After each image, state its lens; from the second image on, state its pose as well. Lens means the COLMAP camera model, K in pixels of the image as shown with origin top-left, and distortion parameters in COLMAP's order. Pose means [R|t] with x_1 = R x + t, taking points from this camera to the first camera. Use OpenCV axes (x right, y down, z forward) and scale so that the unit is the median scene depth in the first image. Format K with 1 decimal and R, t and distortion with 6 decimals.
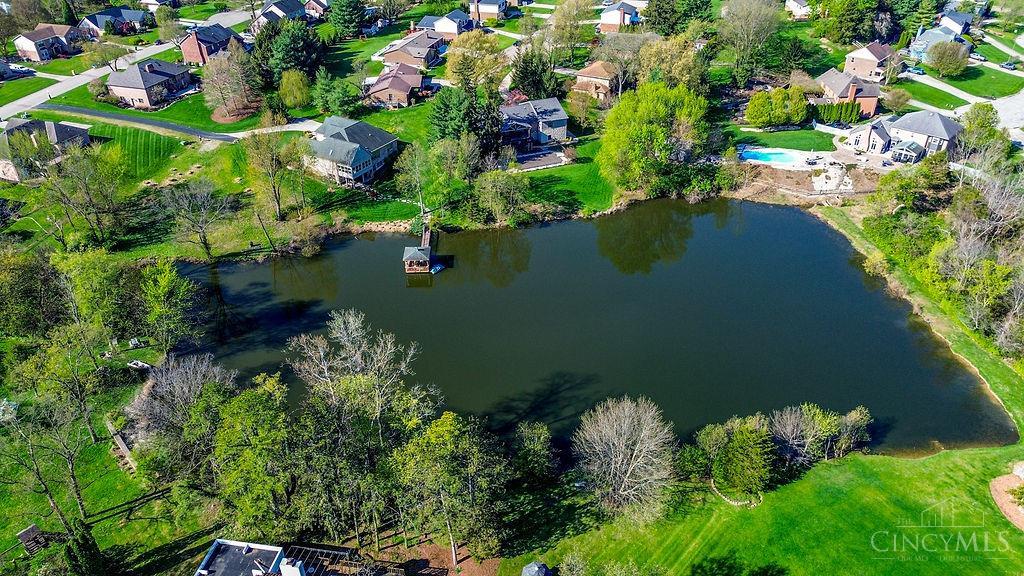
lens RADIAL K [[718.6, 0, 513.8], [0, 718.6, 291.5], [0, 0, 1]] dist [0.076784, -0.069515]
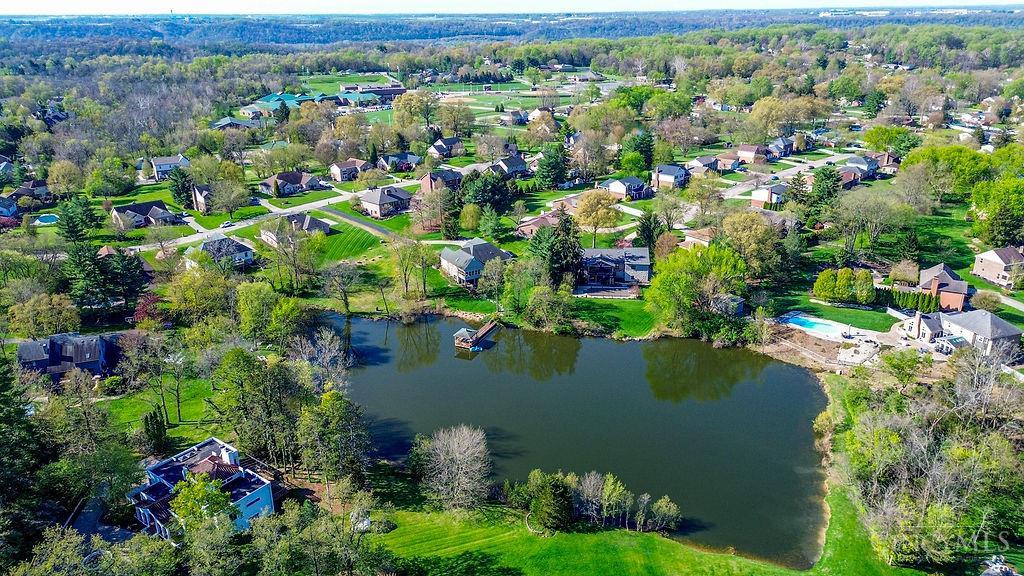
lens RADIAL K [[718.6, 0, 513.8], [0, 718.6, 291.5], [0, 0, 1]] dist [0.076784, -0.069515]
pose [[0.893580, 0.165342, -0.417344, 0.395072], [-0.249137, 0.956038, -0.154669, 0.046231], [0.373423, 0.242185, 0.895490, -0.153692]]
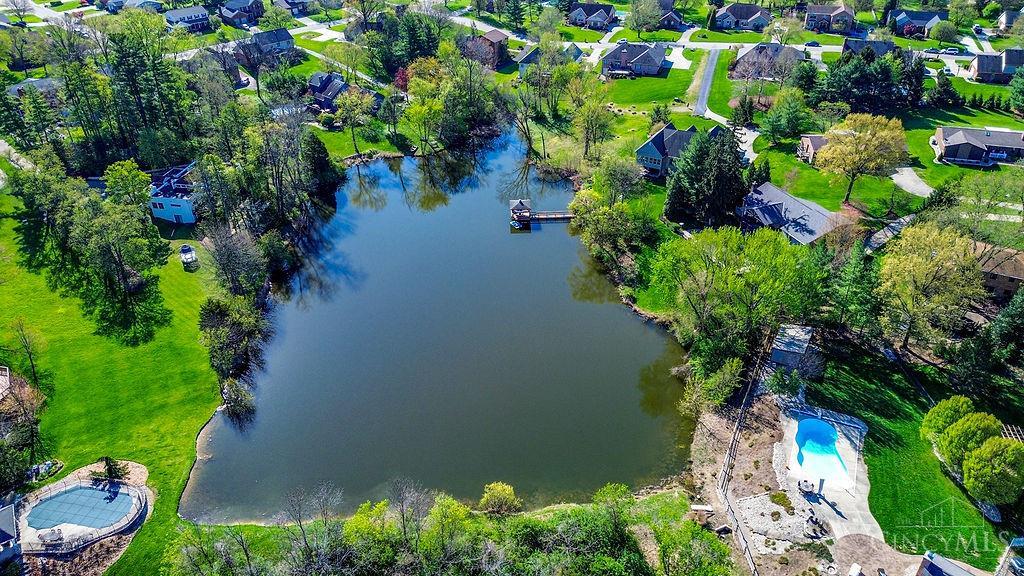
lens RADIAL K [[718.6, 0, 513.8], [0, 718.6, 291.5], [0, 0, 1]] dist [0.076784, -0.069515]
pose [[-0.003976, 0.562488, -0.826796, 0.772840], [-0.542028, 0.693598, 0.474476, -0.421228], [0.840351, 0.450033, 0.302127, 0.545543]]
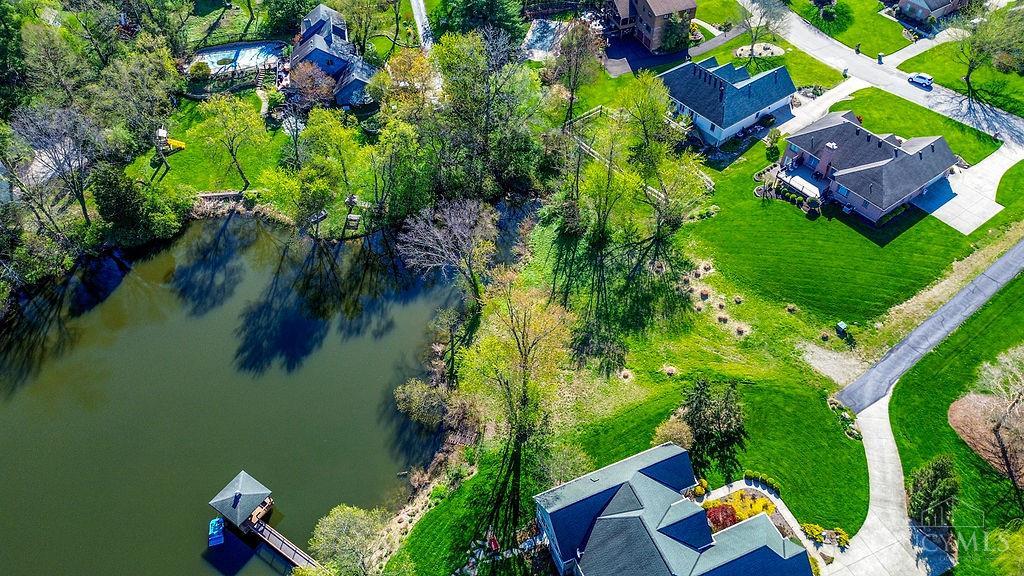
lens RADIAL K [[718.6, 0, 513.8], [0, 718.6, 291.5], [0, 0, 1]] dist [0.076784, -0.069515]
pose [[-0.588037, 0.609965, -0.531183, -0.040644], [-0.433732, 0.316520, 0.843619, -0.568013], [0.682708, 0.726470, 0.078436, 0.784278]]
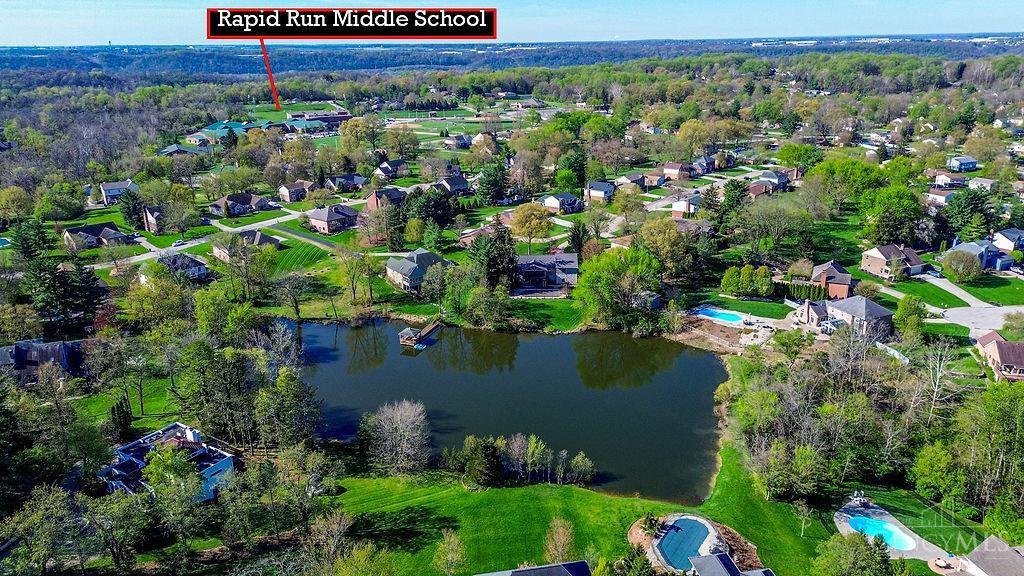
lens RADIAL K [[718.6, 0, 513.8], [0, 718.6, 291.5], [0, 0, 1]] dist [0.076784, -0.069515]
pose [[0.922799, 0.126064, -0.364073, 0.467700], [-0.211152, 0.955883, -0.204213, 0.098225], [0.322268, 0.265322, 0.908707, -0.231474]]
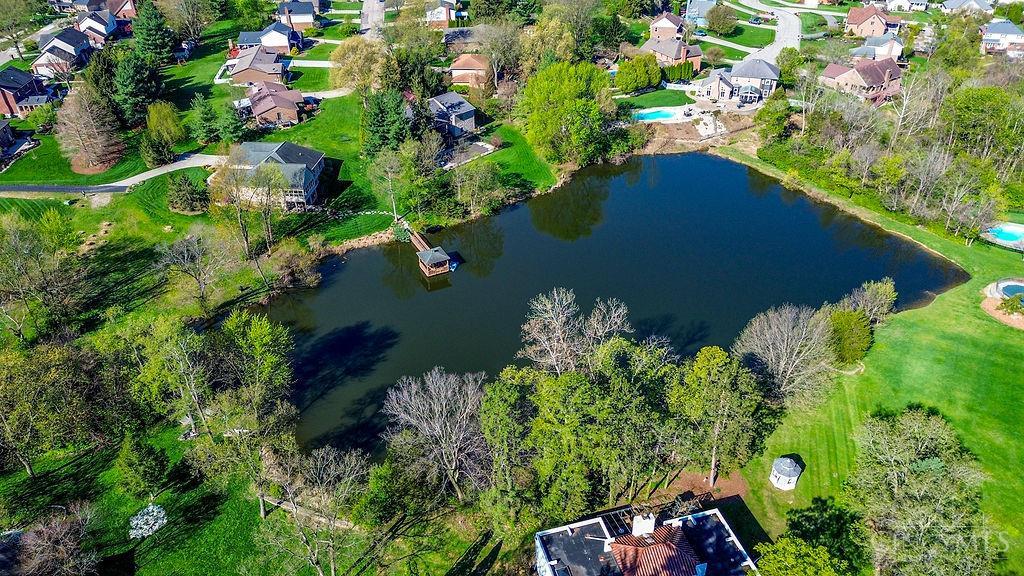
lens RADIAL K [[718.6, 0, 513.8], [0, 718.6, 291.5], [0, 0, 1]] dist [0.076784, -0.069515]
pose [[0.901404, -0.237409, 0.362087, -0.323136], [0.240351, 0.969957, 0.037624, -0.011995], [-0.360141, 0.053114, 0.931385, 0.030866]]
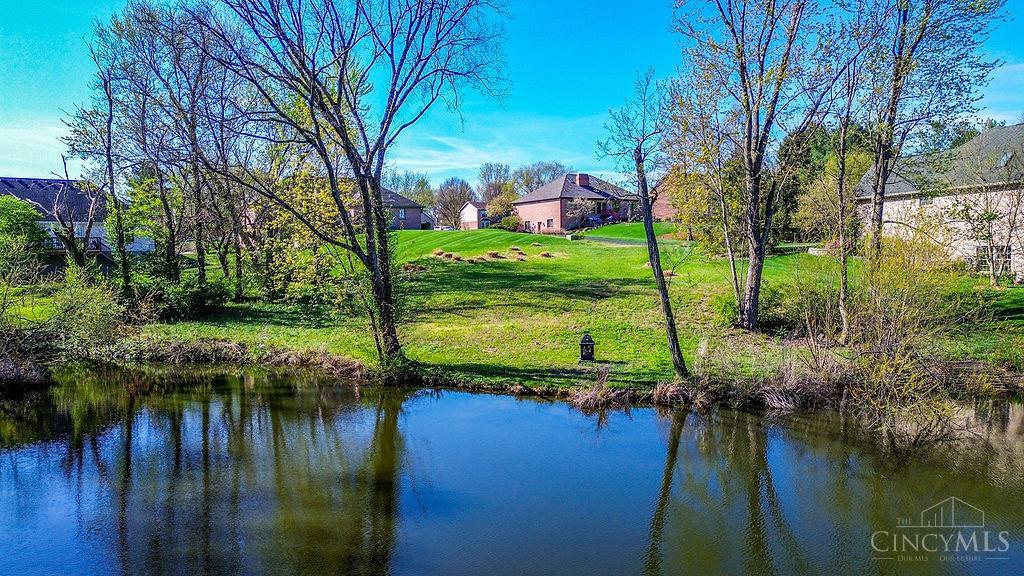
lens RADIAL K [[718.6, 0, 513.8], [0, 718.6, 291.5], [0, 0, 1]] dist [0.076784, -0.069515]
pose [[0.783711, 0.031308, -0.620336, -0.208749], [-0.338656, 0.858759, -0.384505, 0.006154], [0.520681, 0.511421, 0.683622, 0.706006]]
